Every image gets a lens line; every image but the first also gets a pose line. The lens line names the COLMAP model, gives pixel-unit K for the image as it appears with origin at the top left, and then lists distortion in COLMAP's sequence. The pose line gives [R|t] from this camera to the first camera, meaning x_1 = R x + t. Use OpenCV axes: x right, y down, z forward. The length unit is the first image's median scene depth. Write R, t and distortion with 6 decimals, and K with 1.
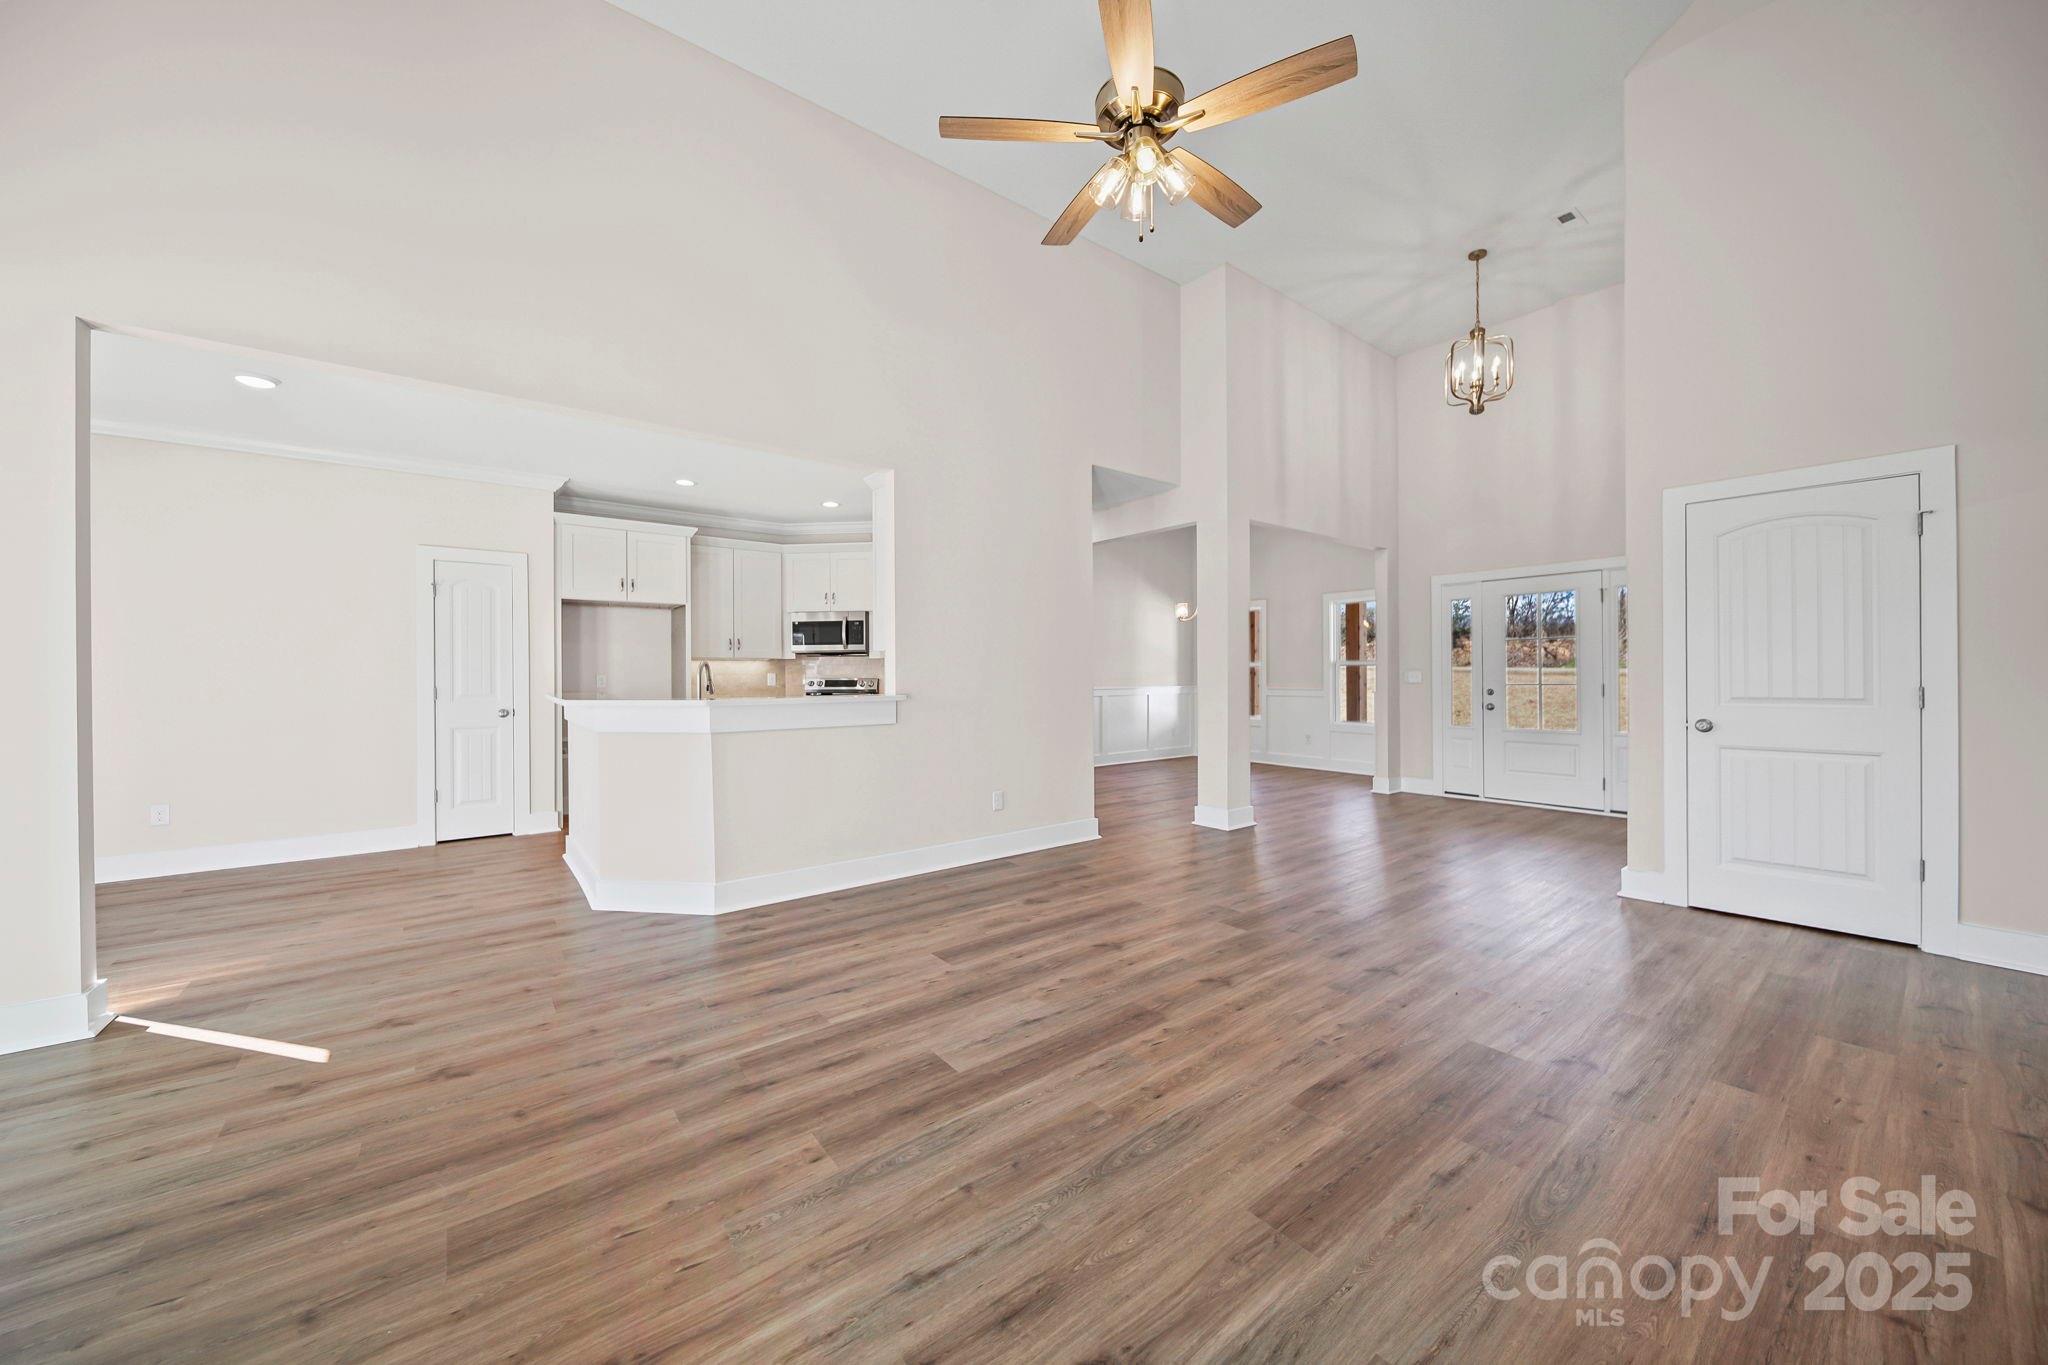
lens RADIAL K [[736.0, 0, 1051.2], [0, 736.0, 683.9], [0, 0, 1]] dist [0.002541, -0.000811]
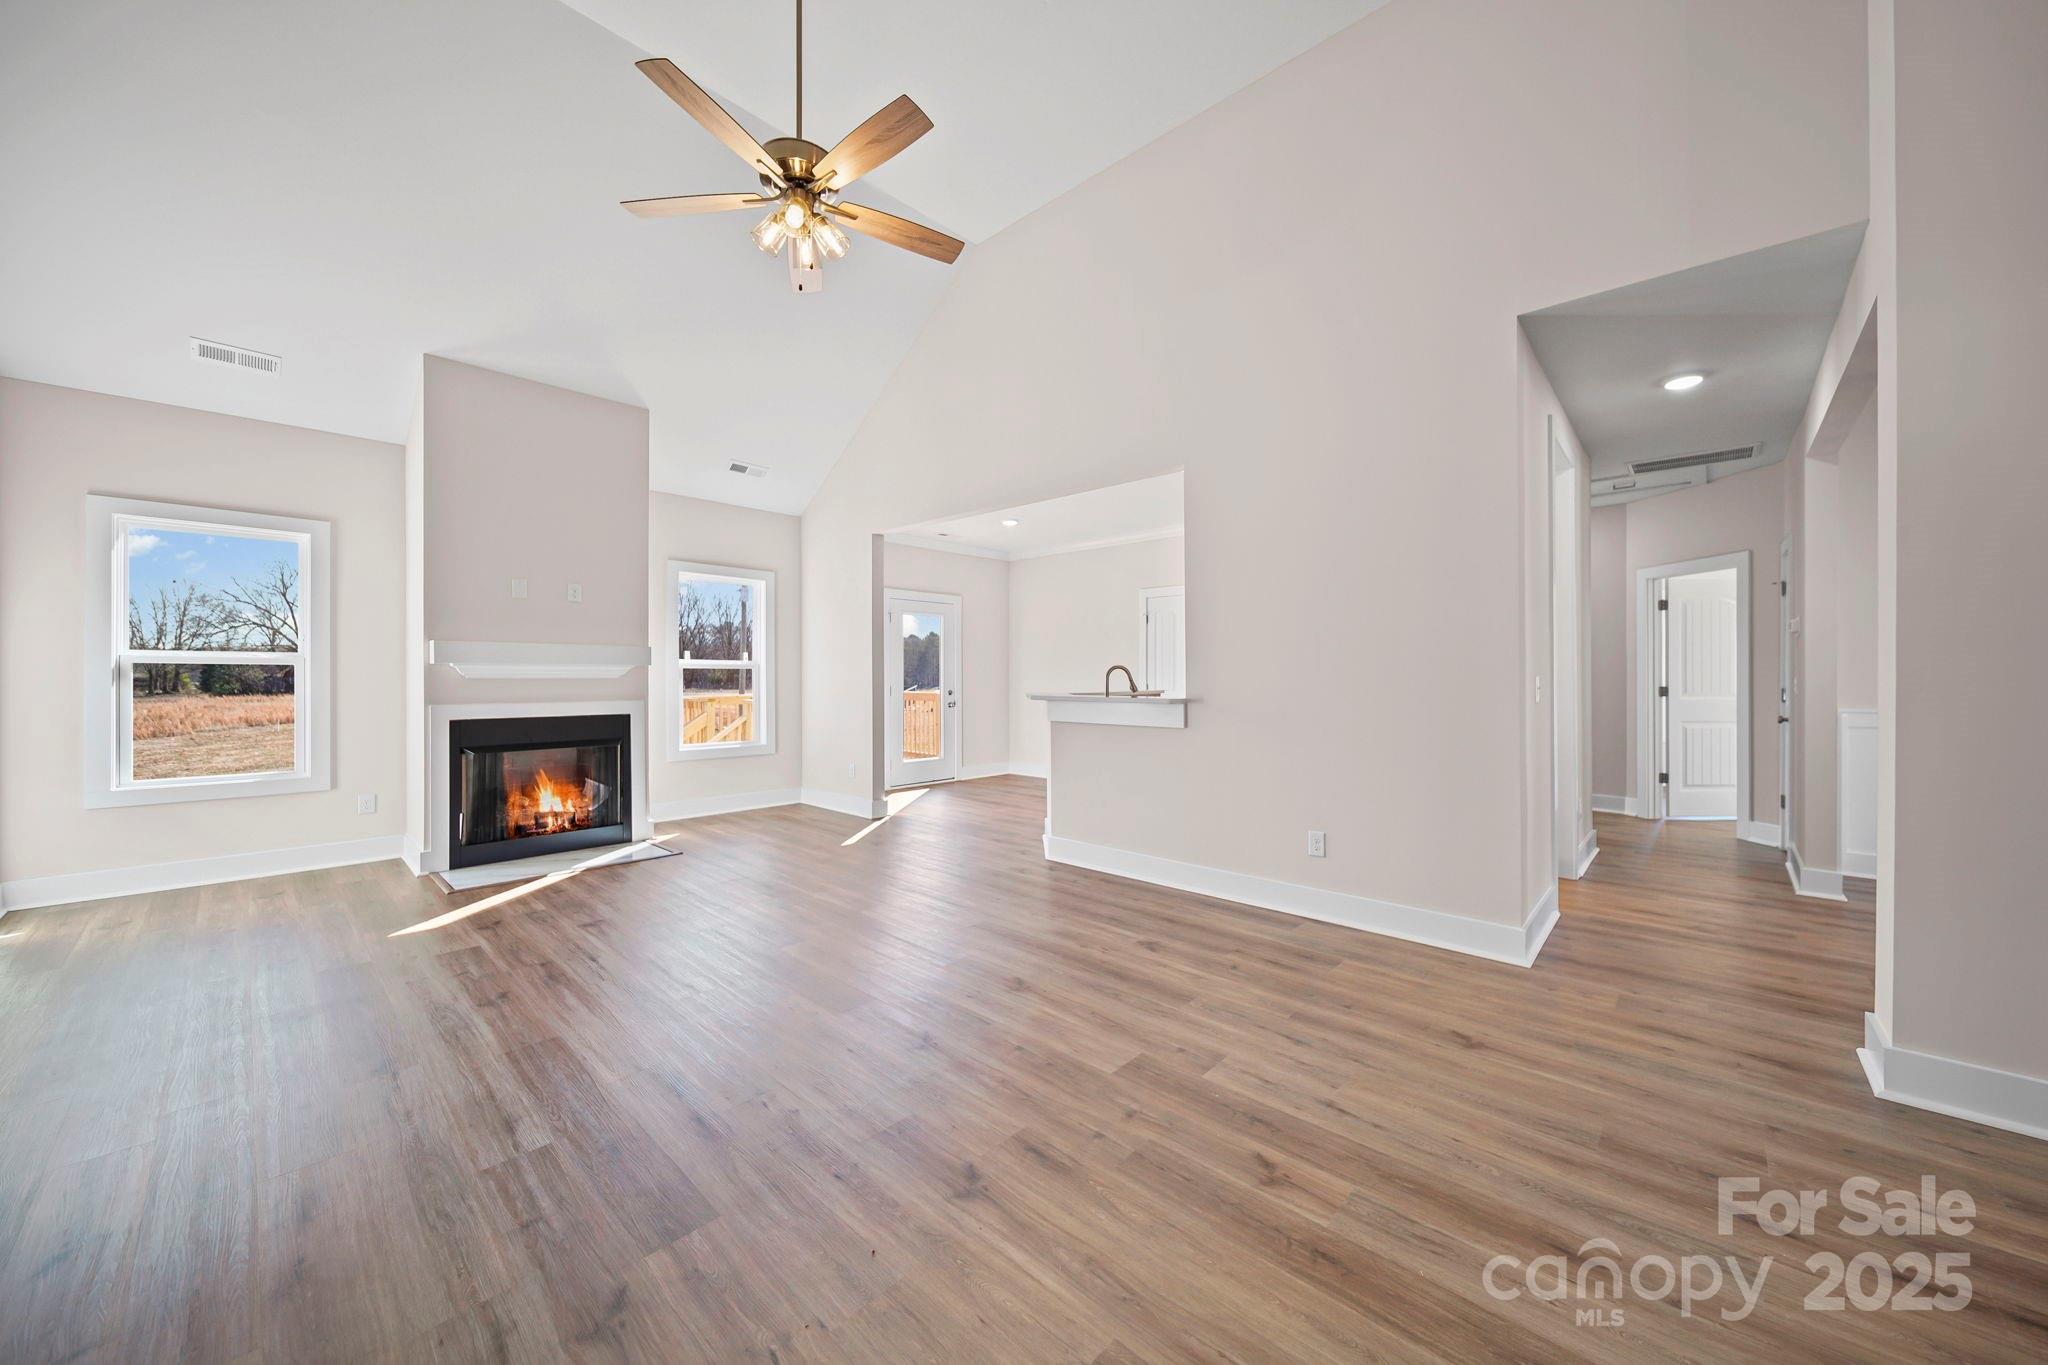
lens RADIAL K [[750.7, 0, 1025.9], [0, 750.7, 686.1], [0, 0, 1]] dist [-0.001574, -0.000842]
pose [[0.125681, 0.015987, -0.991942, 0.824692], [-0.011644, 0.999825, 0.014638, -0.013757], [0.992002, 0.009710, 0.125845, 0.760989]]
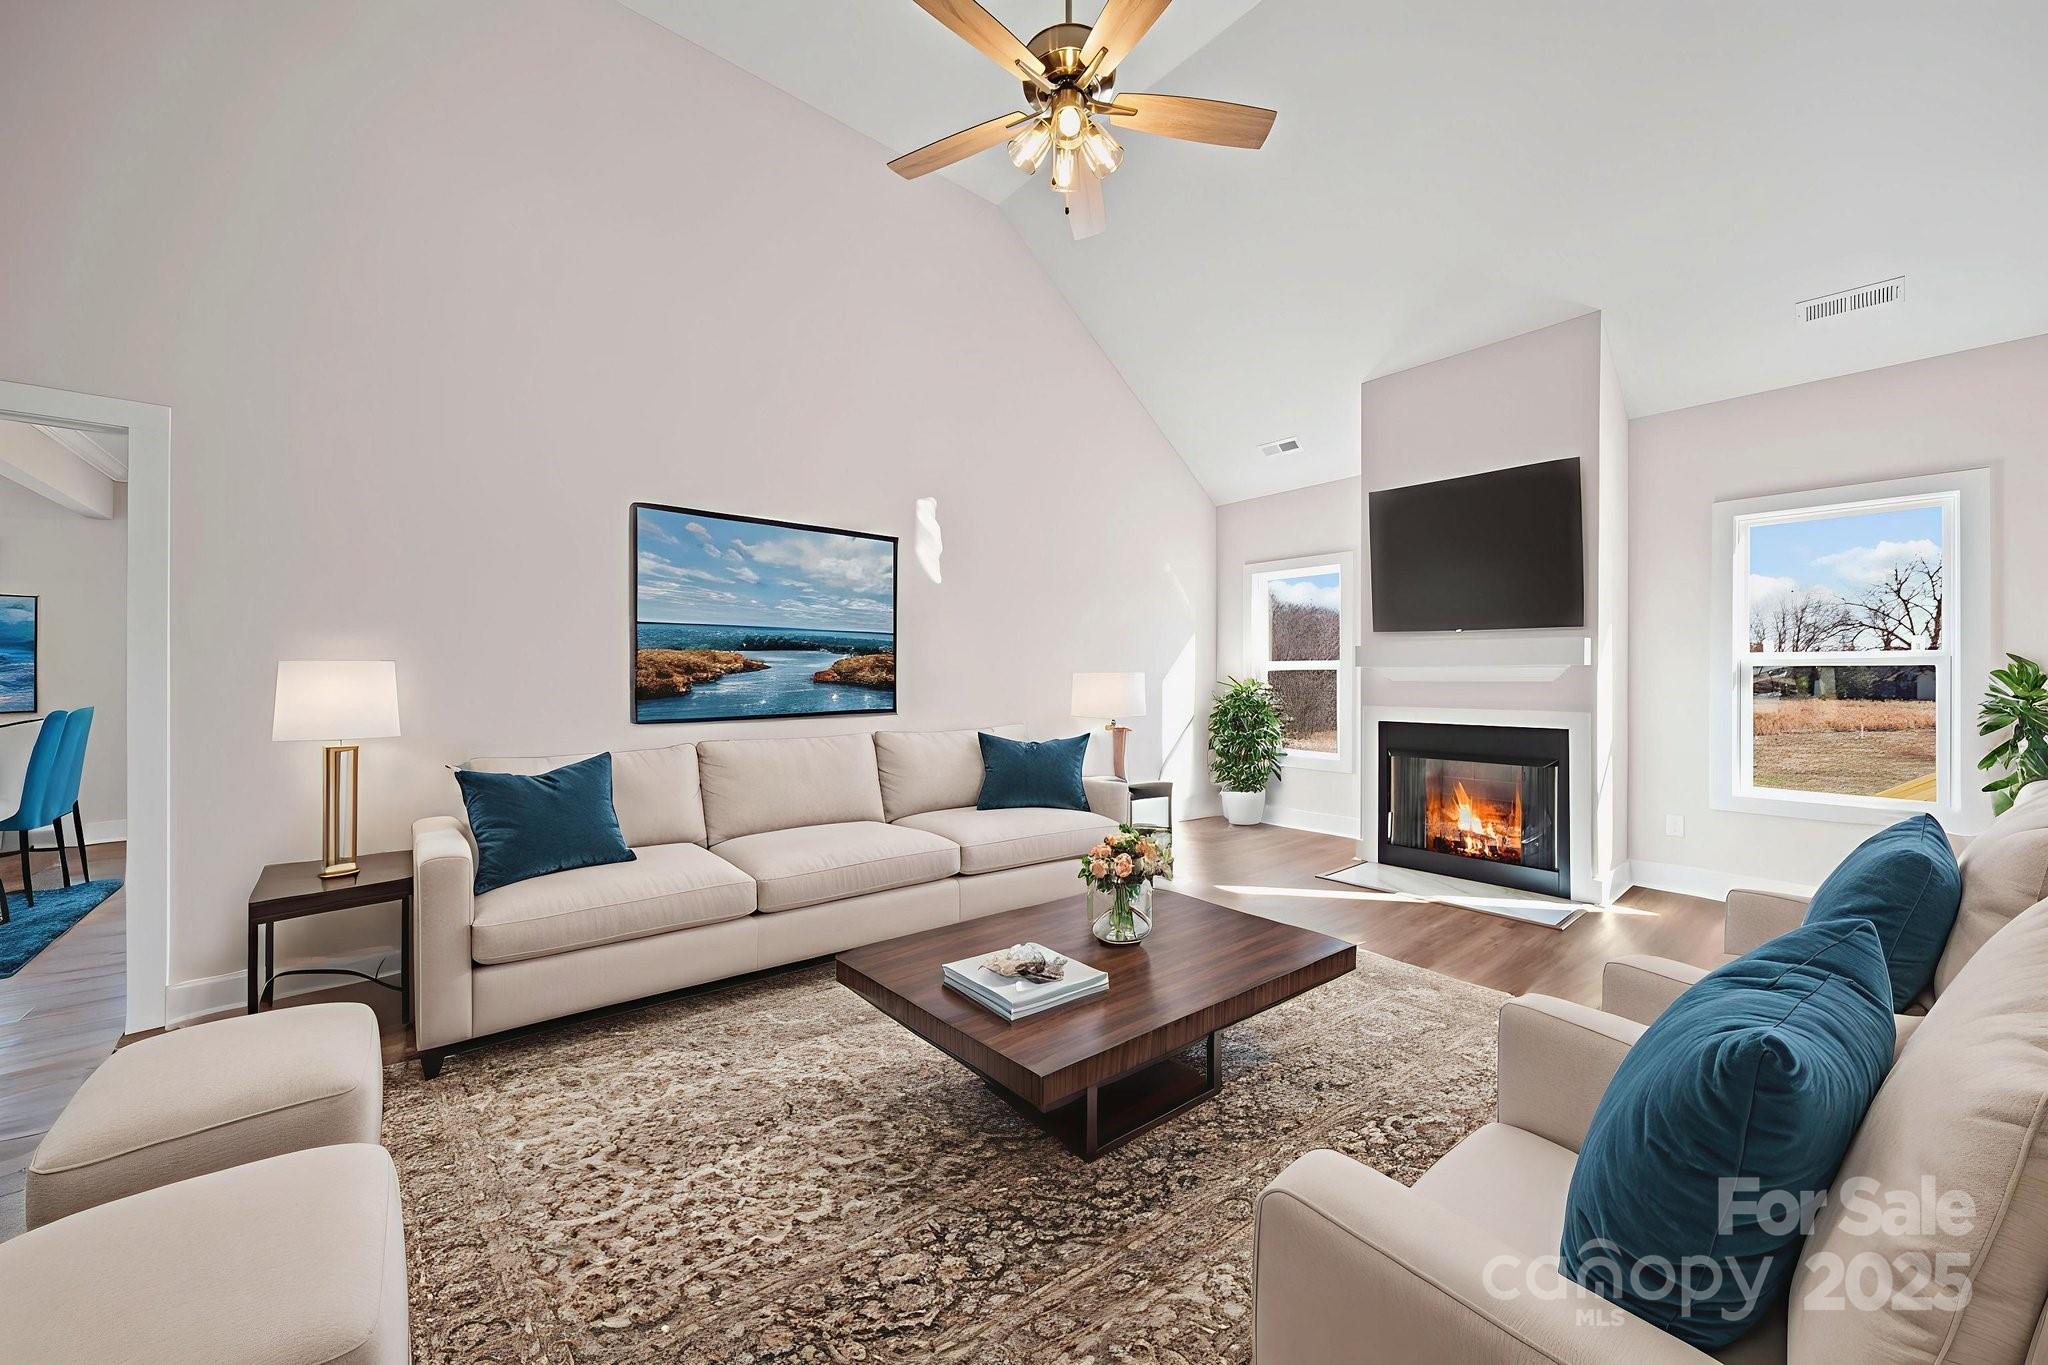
lens RADIAL K [[736.0, 0, 1033.5], [0, 736.0, 686.0], [0, 0, 1]] dist [0.002541, -0.000811]
pose [[-0.999641, 0.002148, -0.026700, 0.121902], [0.001612, 0.999797, 0.020097, -0.016178], [0.026738, 0.020047, -0.999441, 1.226758]]
